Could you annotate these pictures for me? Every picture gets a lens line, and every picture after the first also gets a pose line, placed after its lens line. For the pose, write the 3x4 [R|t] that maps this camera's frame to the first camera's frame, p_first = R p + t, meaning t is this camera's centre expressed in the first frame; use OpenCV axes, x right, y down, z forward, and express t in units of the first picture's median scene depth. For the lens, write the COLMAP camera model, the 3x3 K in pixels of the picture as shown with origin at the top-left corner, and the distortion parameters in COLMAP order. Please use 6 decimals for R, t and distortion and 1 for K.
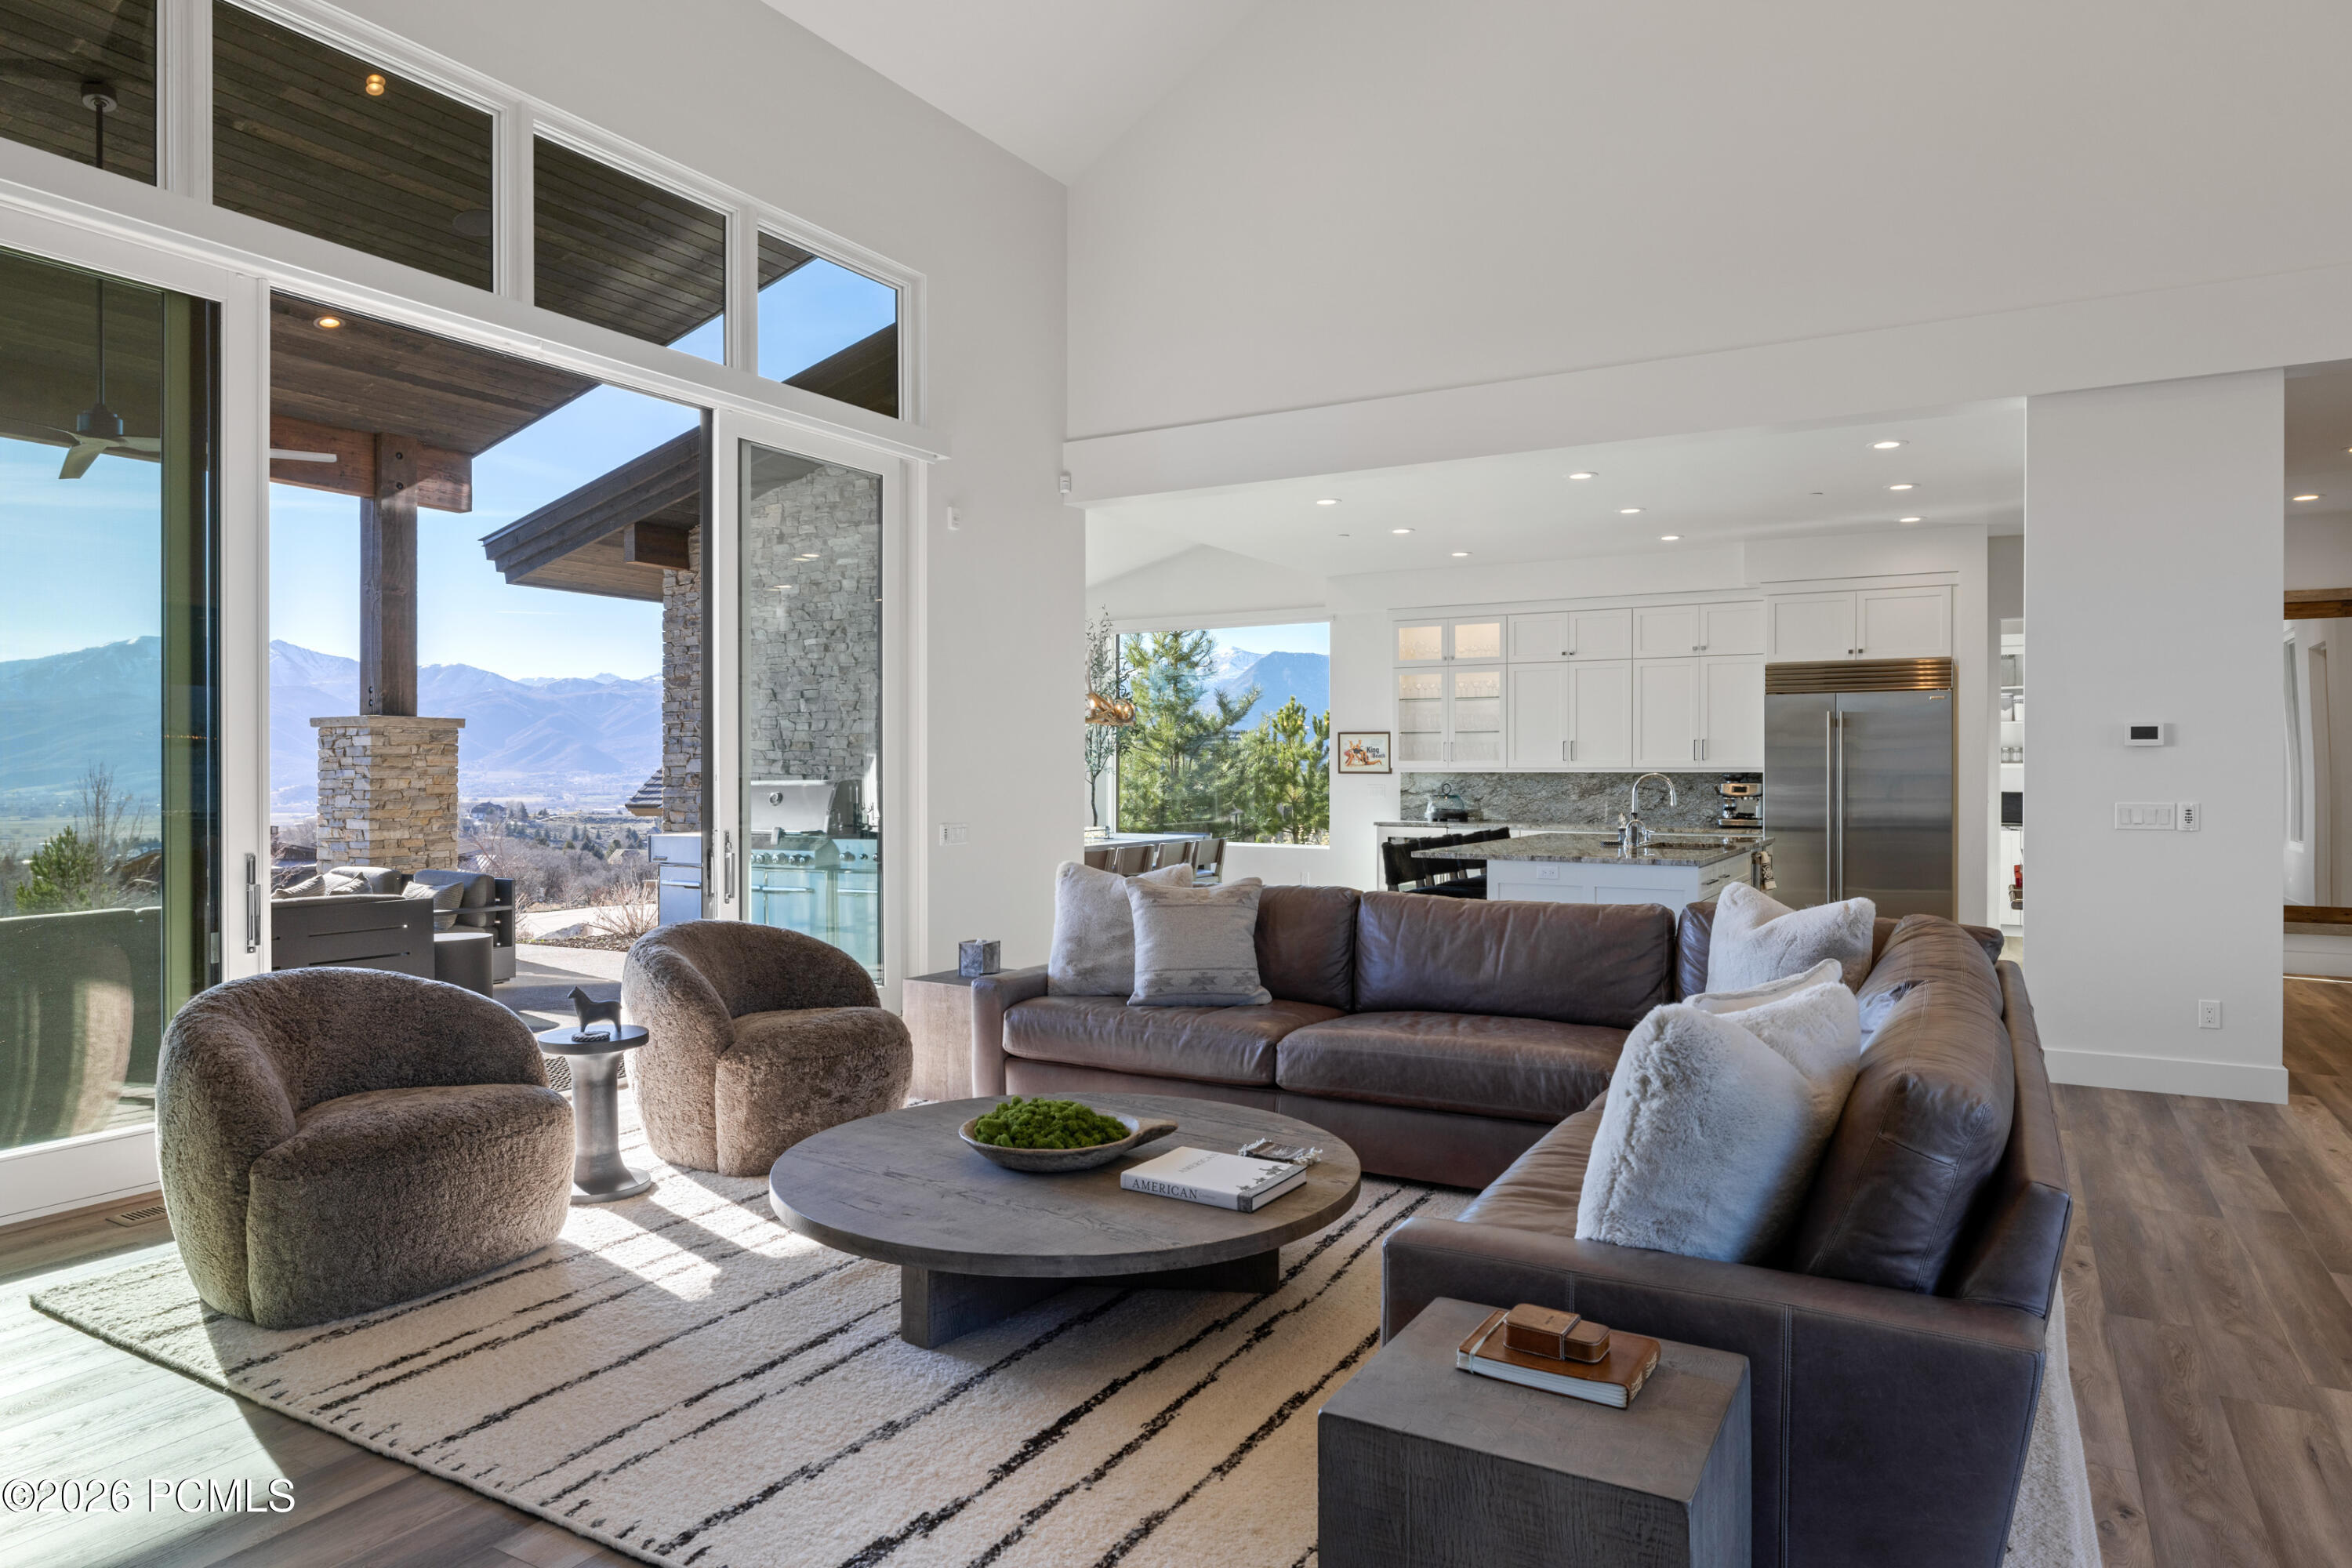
lens RADIAL K [[1435.2, 0, 1165.2], [0, 1435.2, 774.3], [0, 0, 1]] dist [0.003061, -0.039552]
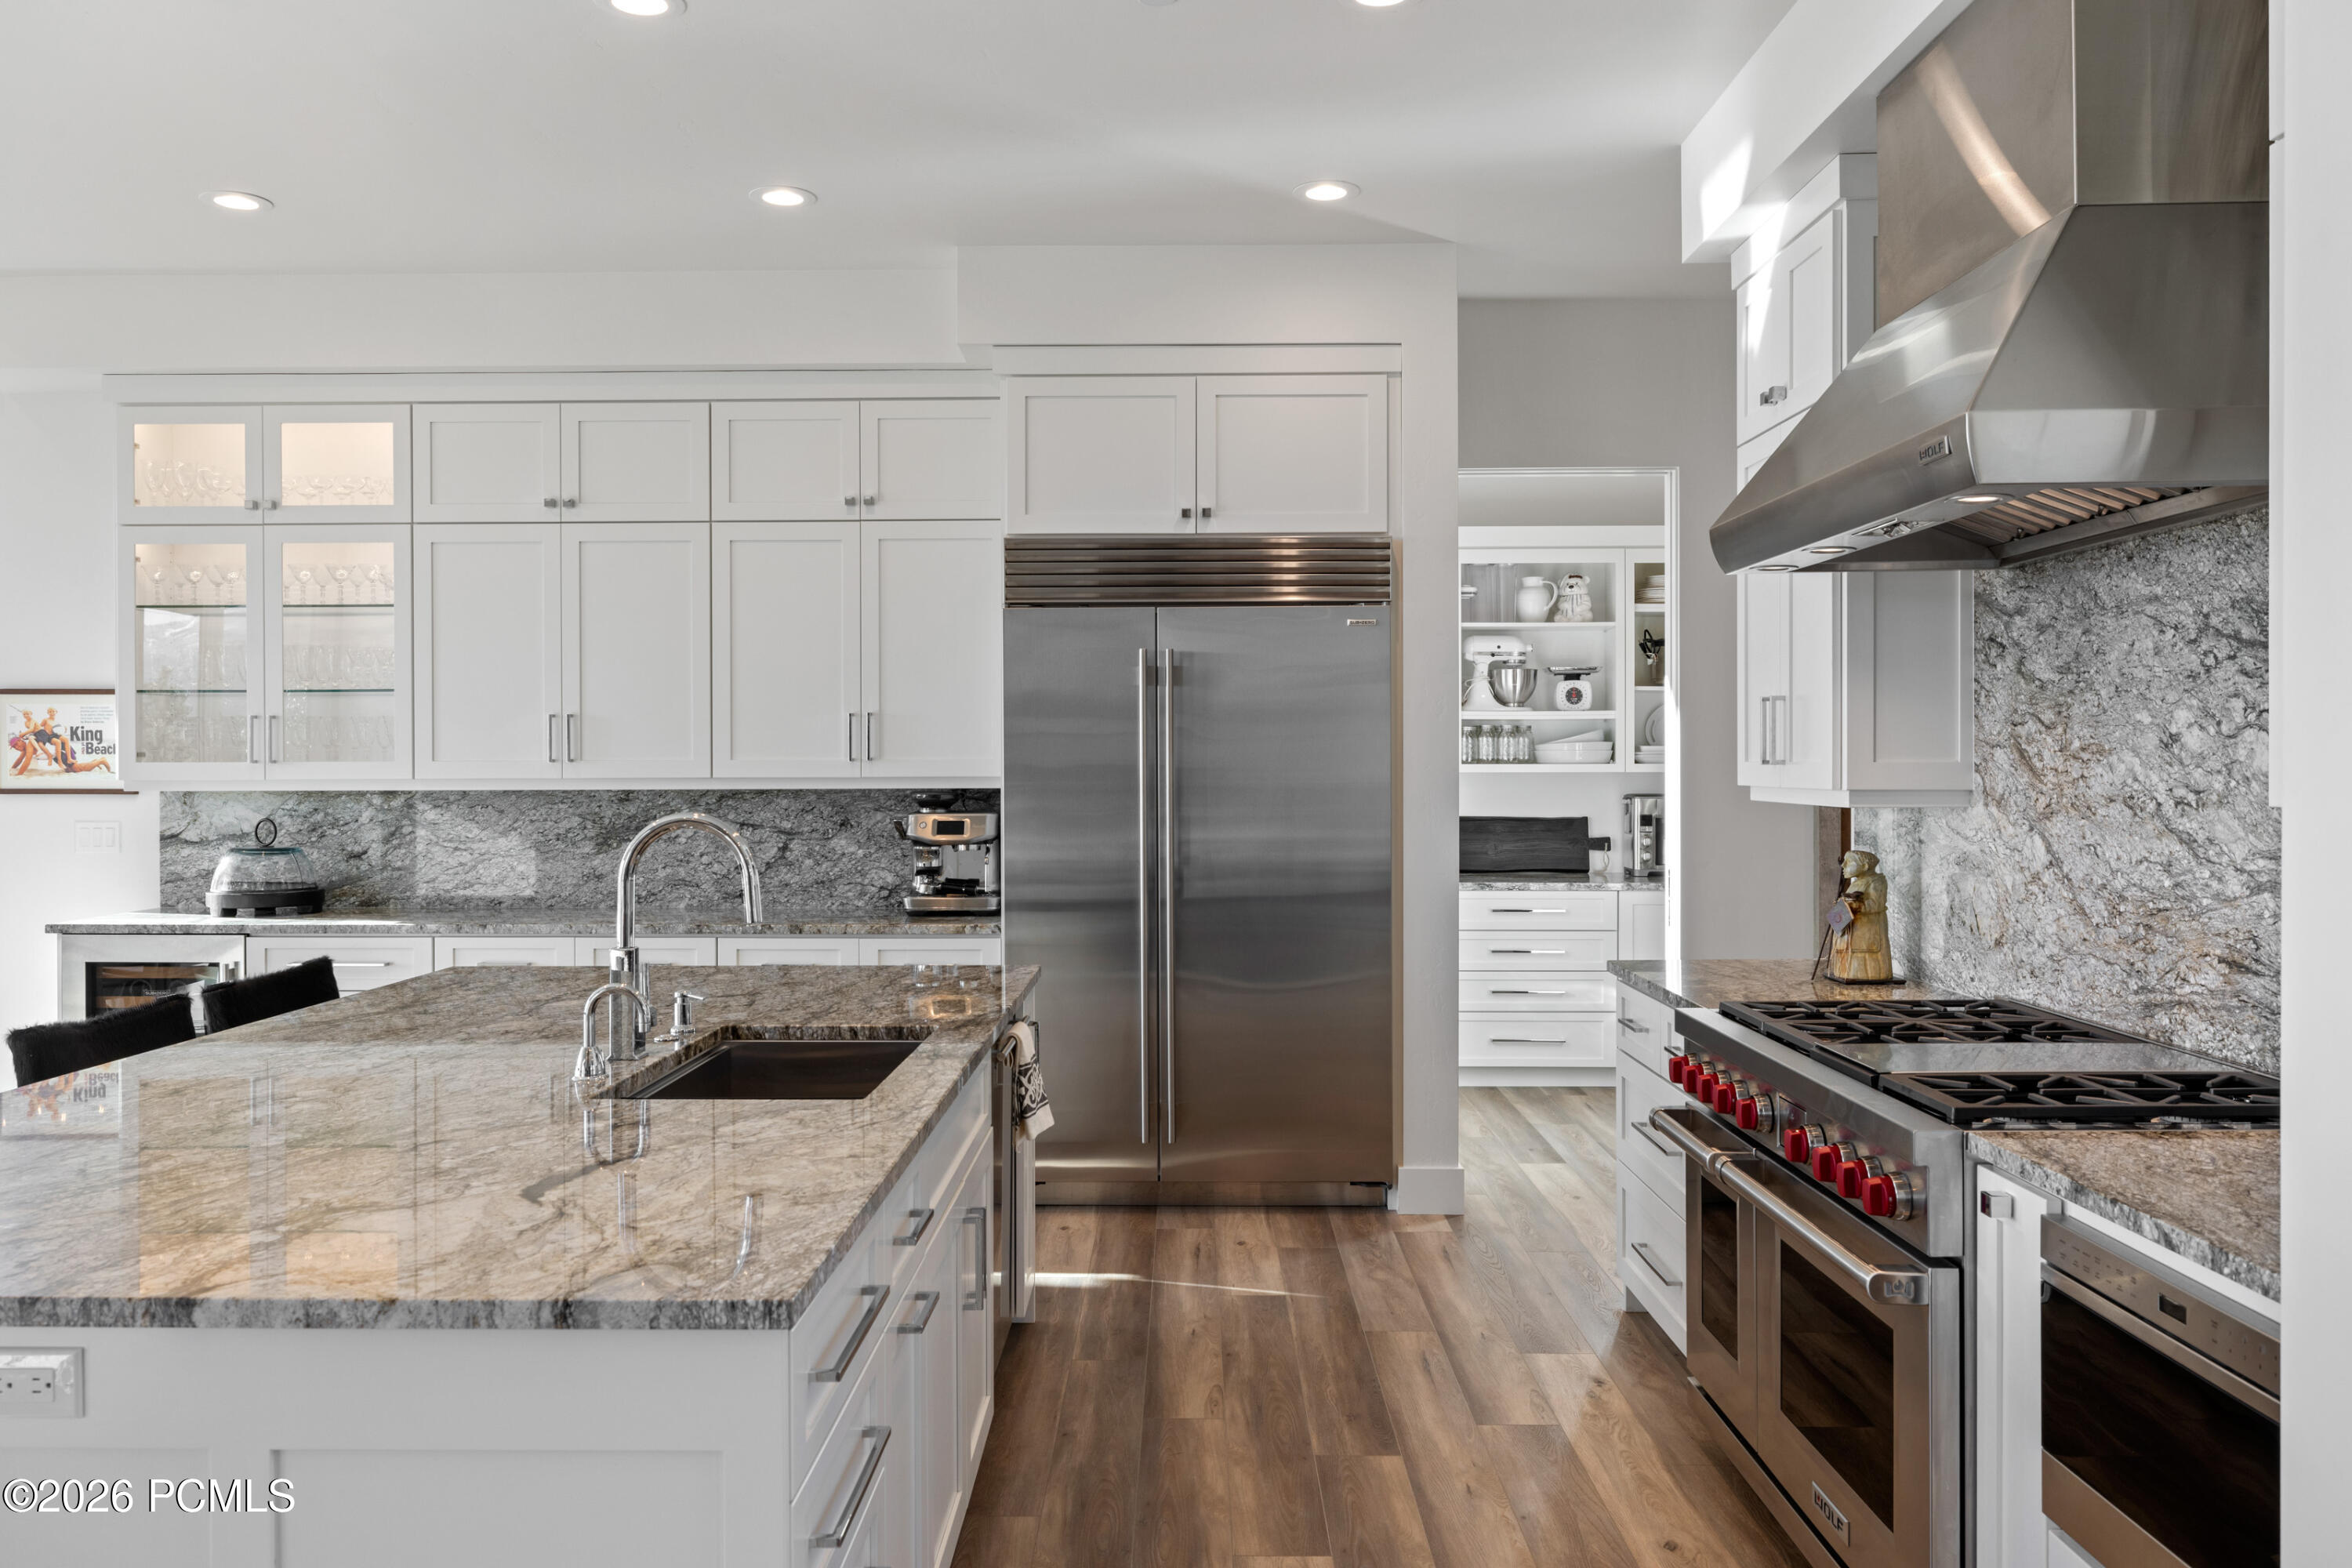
lens RADIAL K [[1752.8, 0, 1167.5], [0, 1752.8, 780.2], [0, 0, 1]] dist [-0.001381, -0.003642]
pose [[0.872231, -0.005916, 0.489059, 0.181385], [0.004215, 0.999981, 0.004579, -0.005617], [-0.489077, -0.001933, 0.872239, 0.460613]]
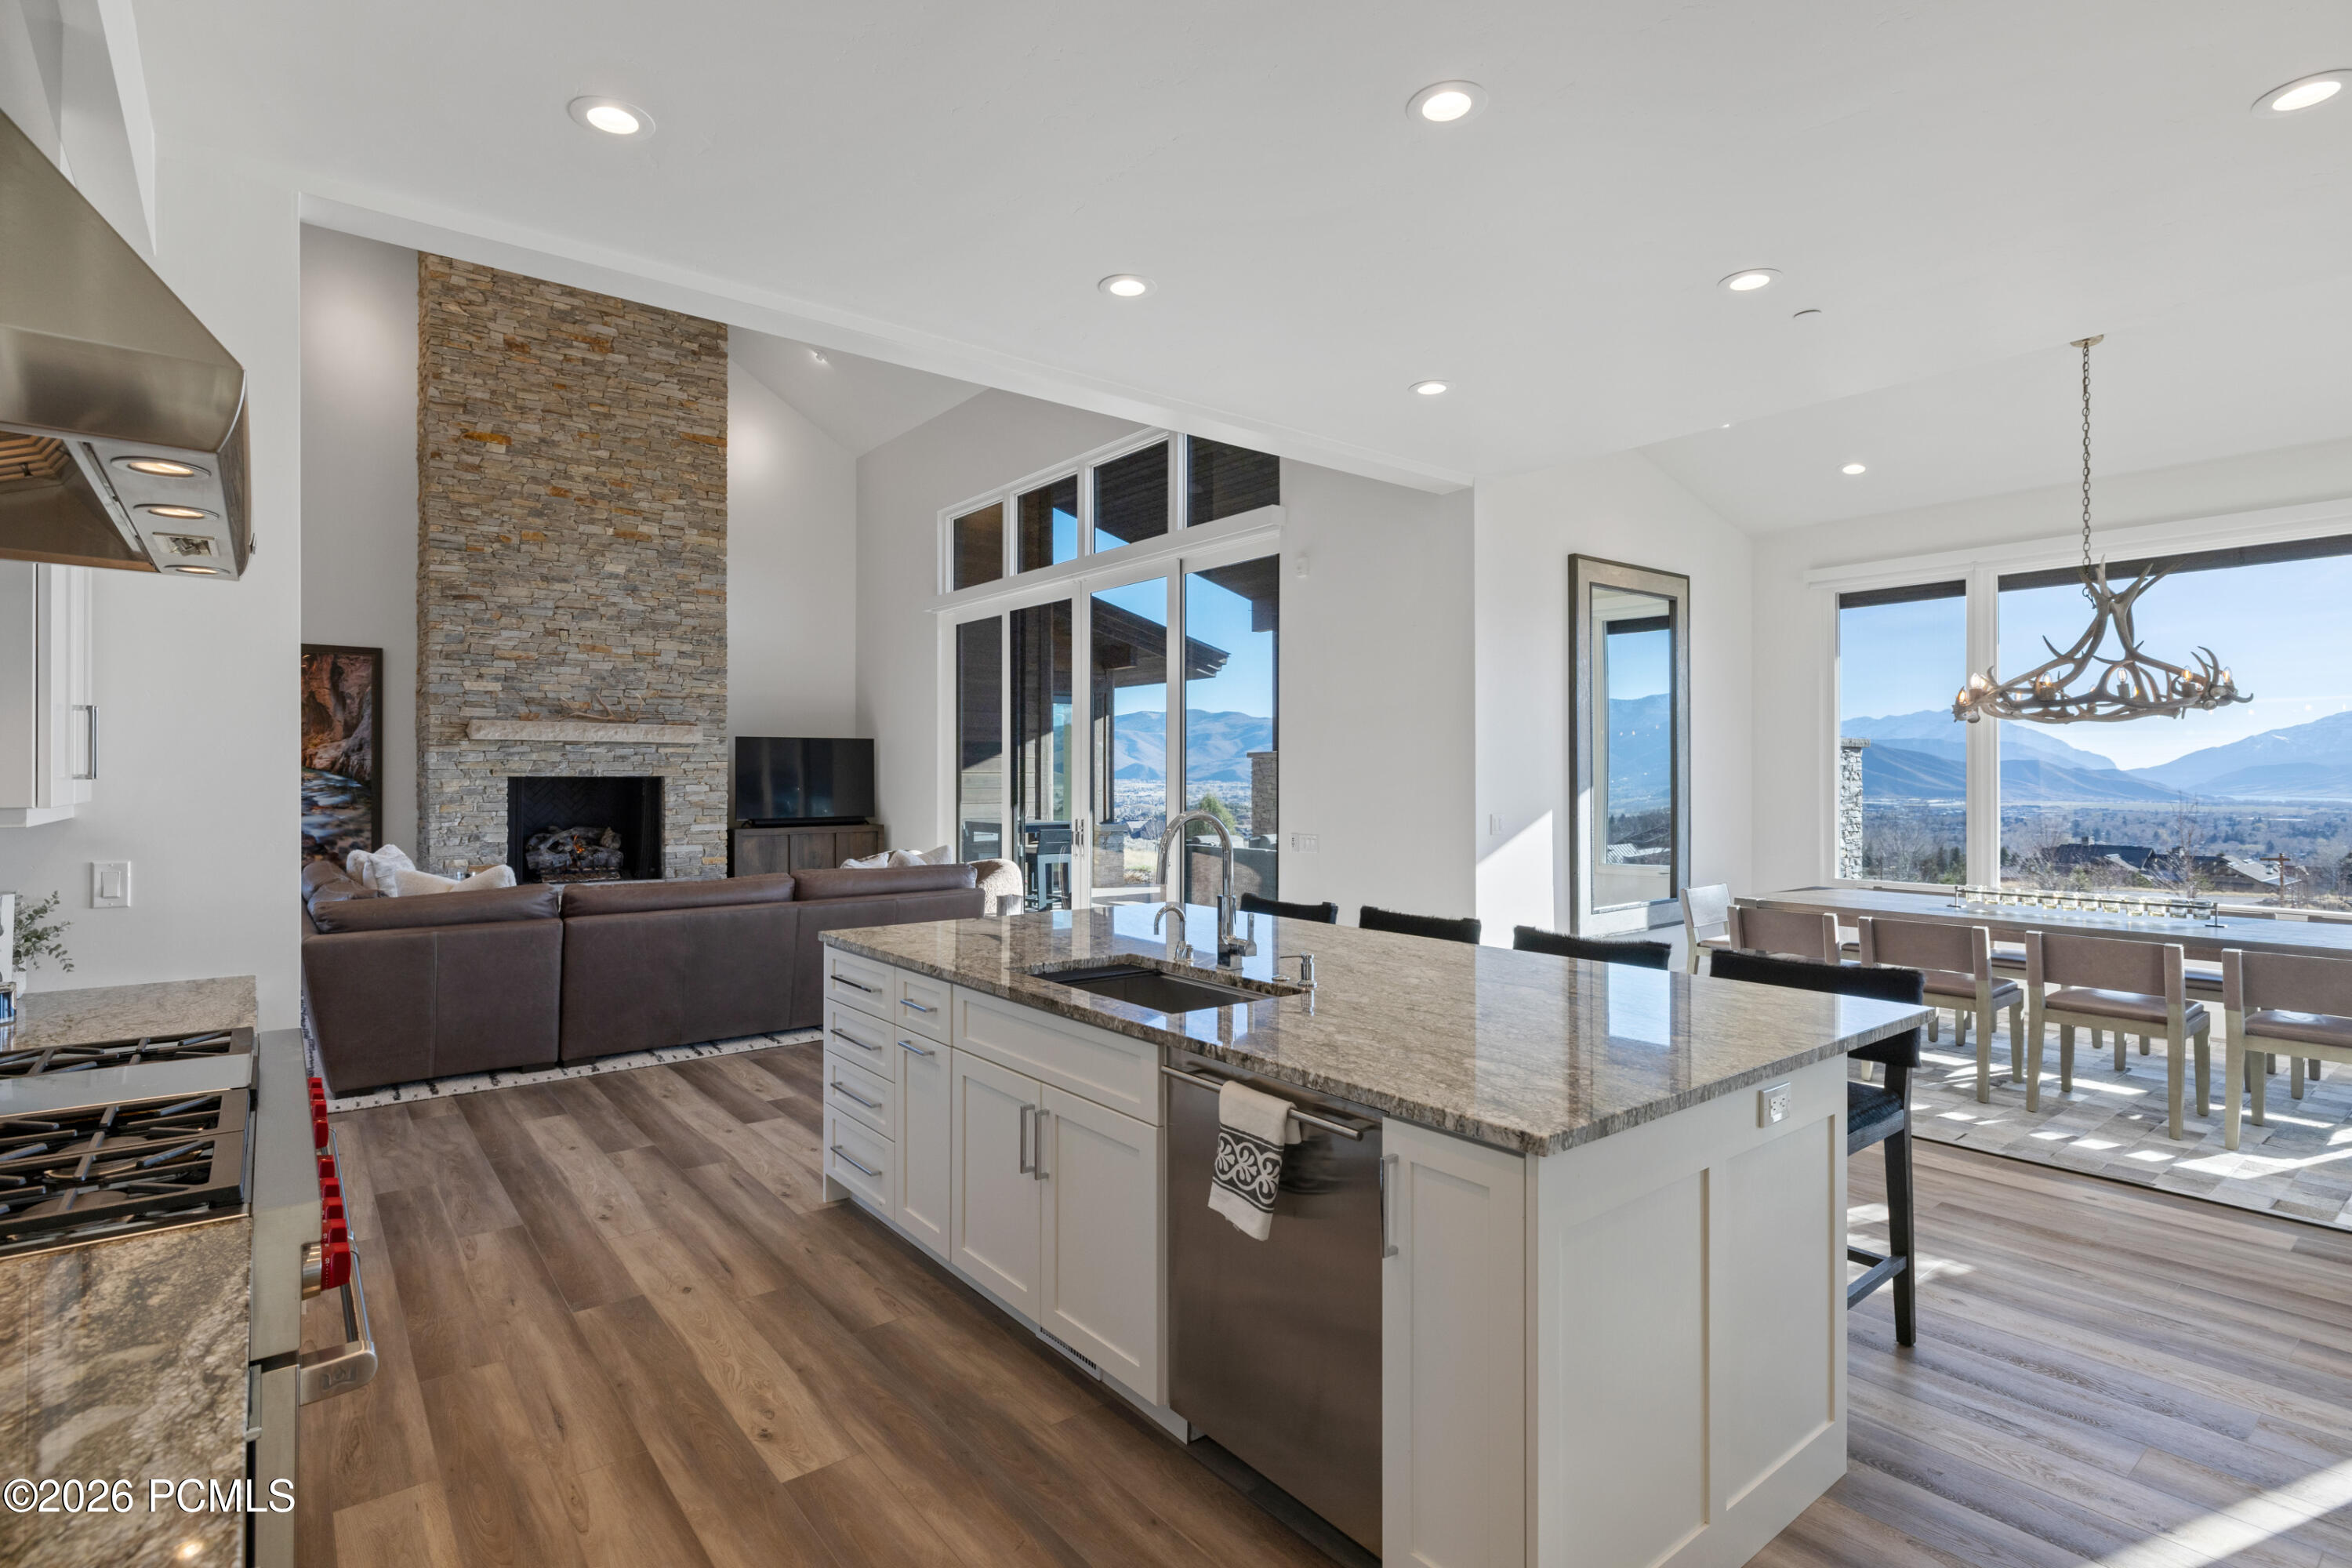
lens RADIAL K [[1138.7, 0, 1161.2], [0, 1138.7, 771.6], [0, 0, 1]] dist [-0.003189, -0.000171]
pose [[-0.371784, 0.000442, -0.928319, 0.489034], [-0.004848, 0.999985, 0.002418, -0.009161], [0.928306, 0.005399, -0.371777, 0.812453]]
